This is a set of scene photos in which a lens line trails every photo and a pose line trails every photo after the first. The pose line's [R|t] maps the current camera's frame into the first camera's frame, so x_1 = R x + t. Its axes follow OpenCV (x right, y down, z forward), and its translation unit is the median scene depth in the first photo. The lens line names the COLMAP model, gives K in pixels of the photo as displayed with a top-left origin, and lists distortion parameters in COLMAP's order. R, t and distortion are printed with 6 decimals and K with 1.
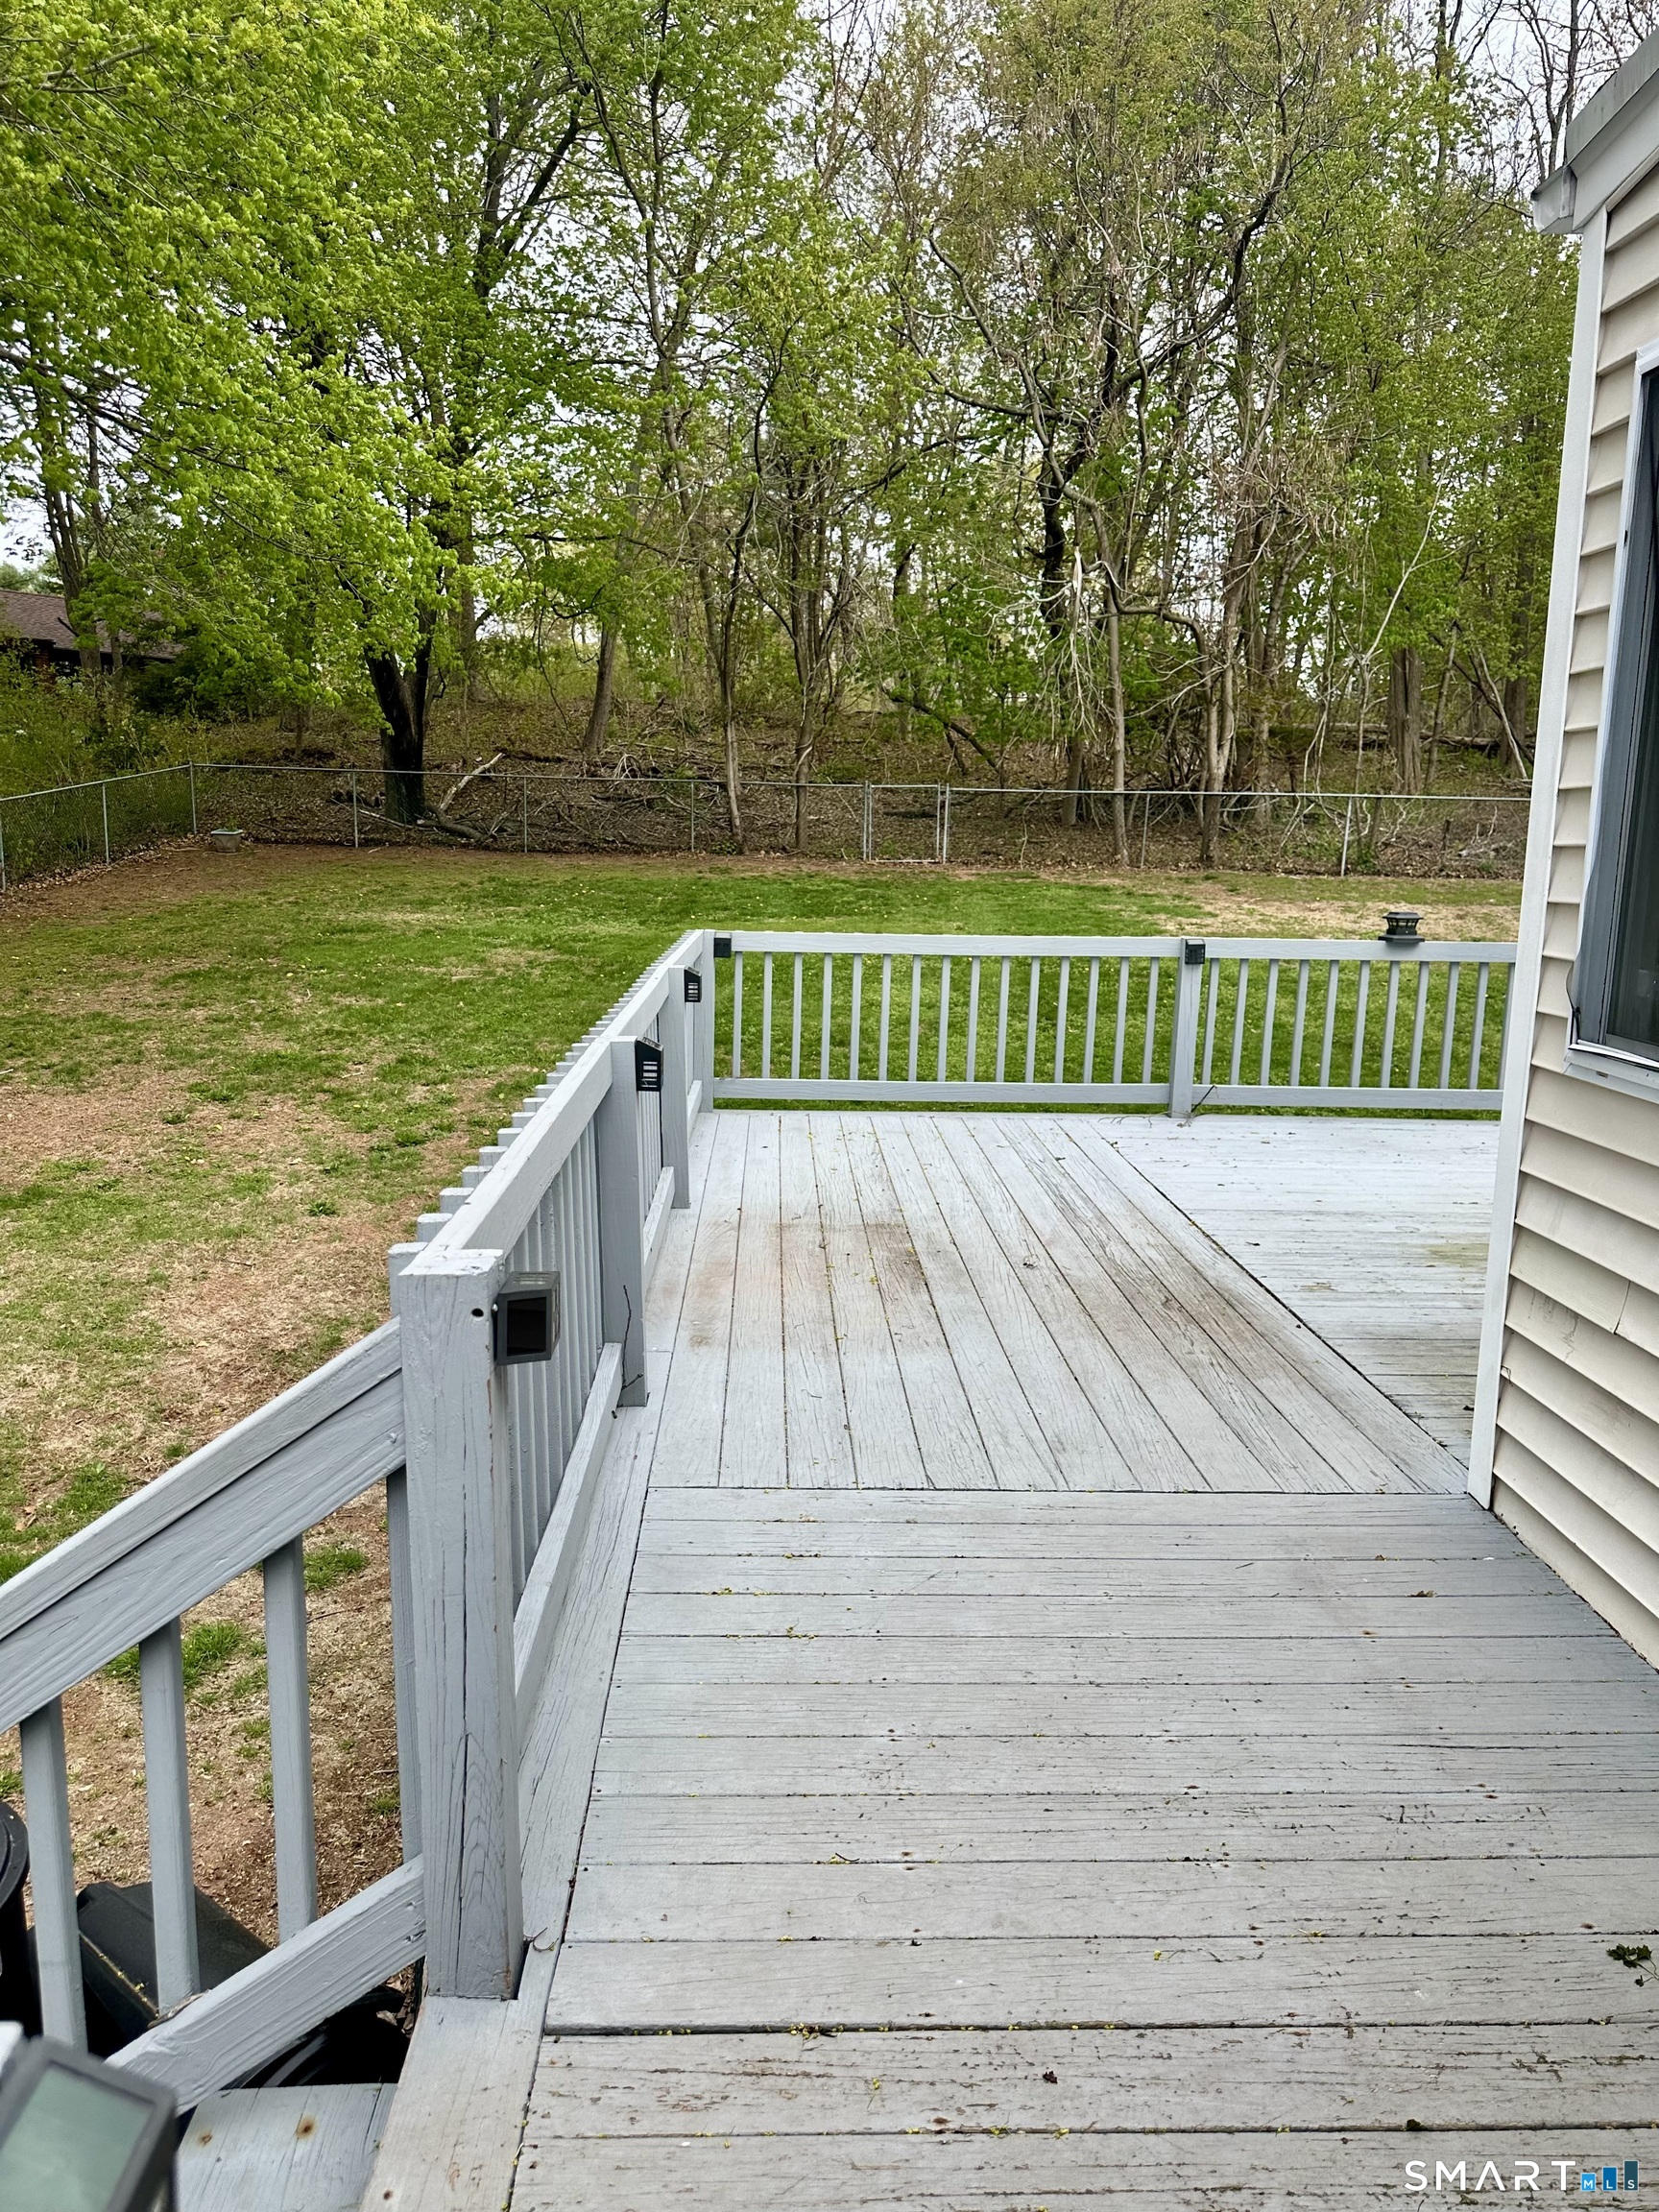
lens RADIAL K [[1548.7, 0, 828.0], [0, 1548.7, 1112.0], [0, 0, 1]] dist [0.039465, -0.045115]
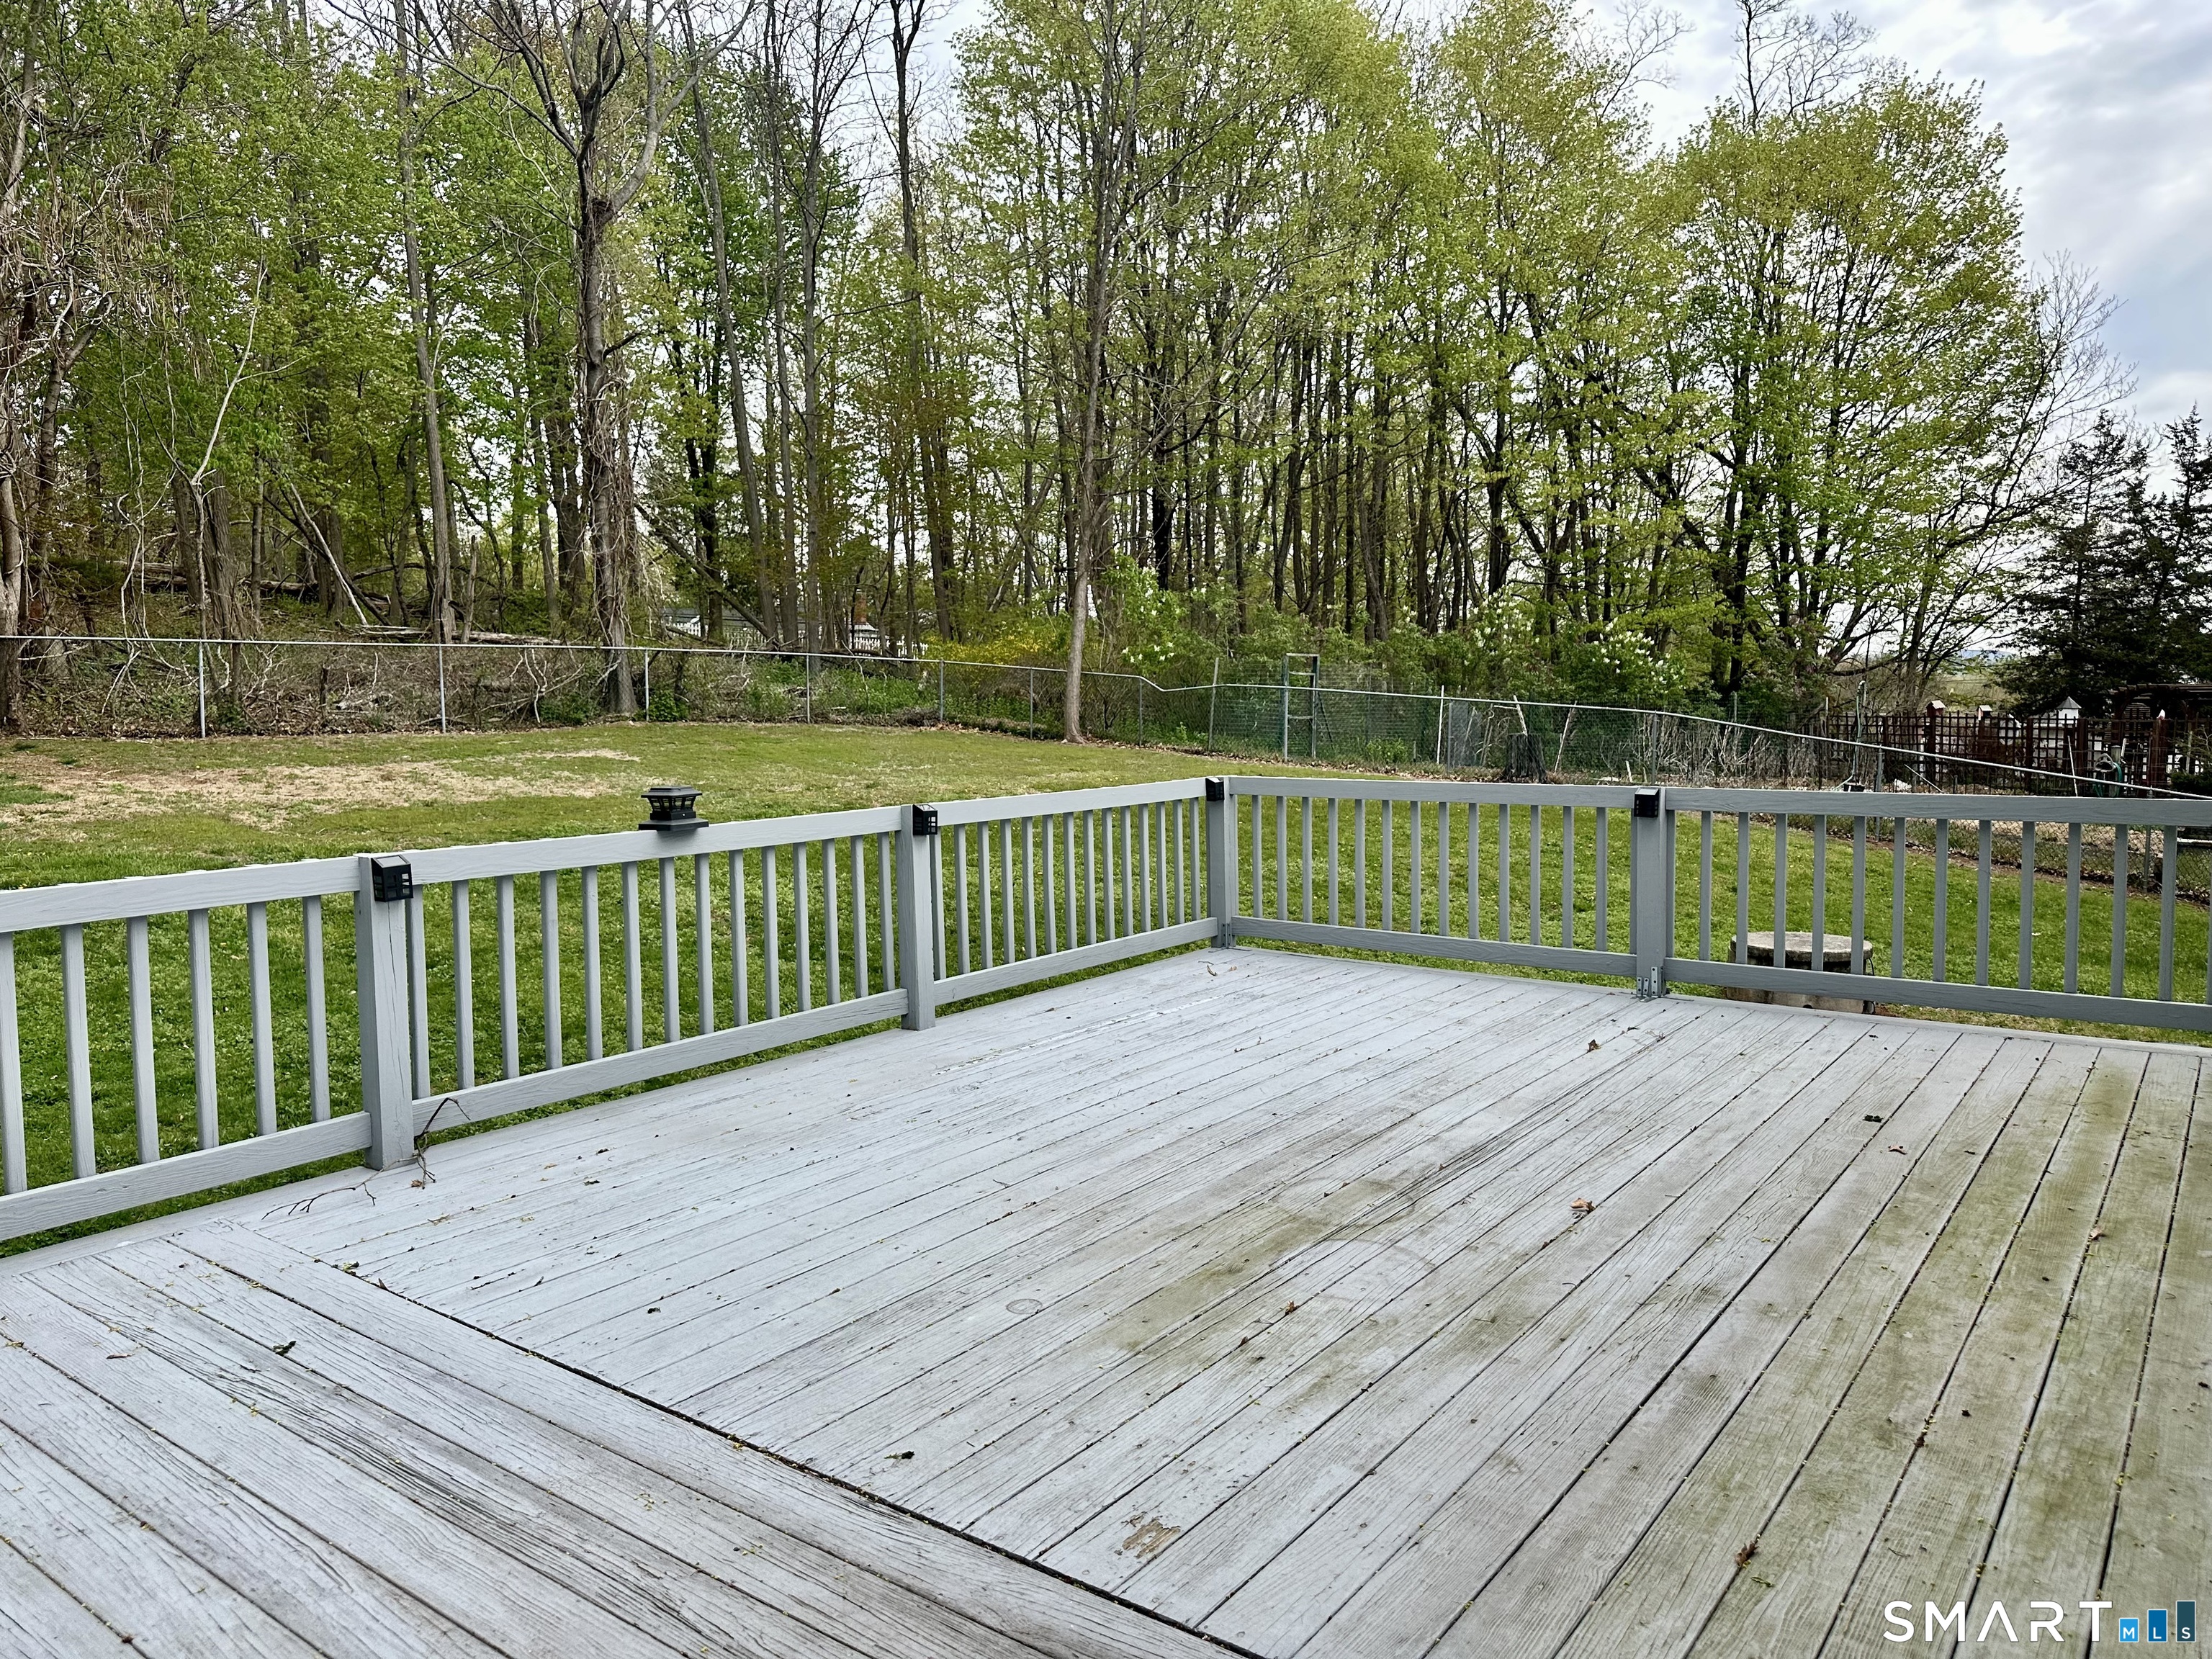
lens RADIAL K [[1548.7, 0, 1107.4], [0, 1548.7, 827.7], [0, 0, 1]] dist [0.039465, -0.045115]
pose [[0.625594, -0.093541, 0.774520, -0.045338], [0.158911, 0.987251, -0.009122, -0.072464], [-0.763793, 0.128786, 0.632483, 0.412219]]
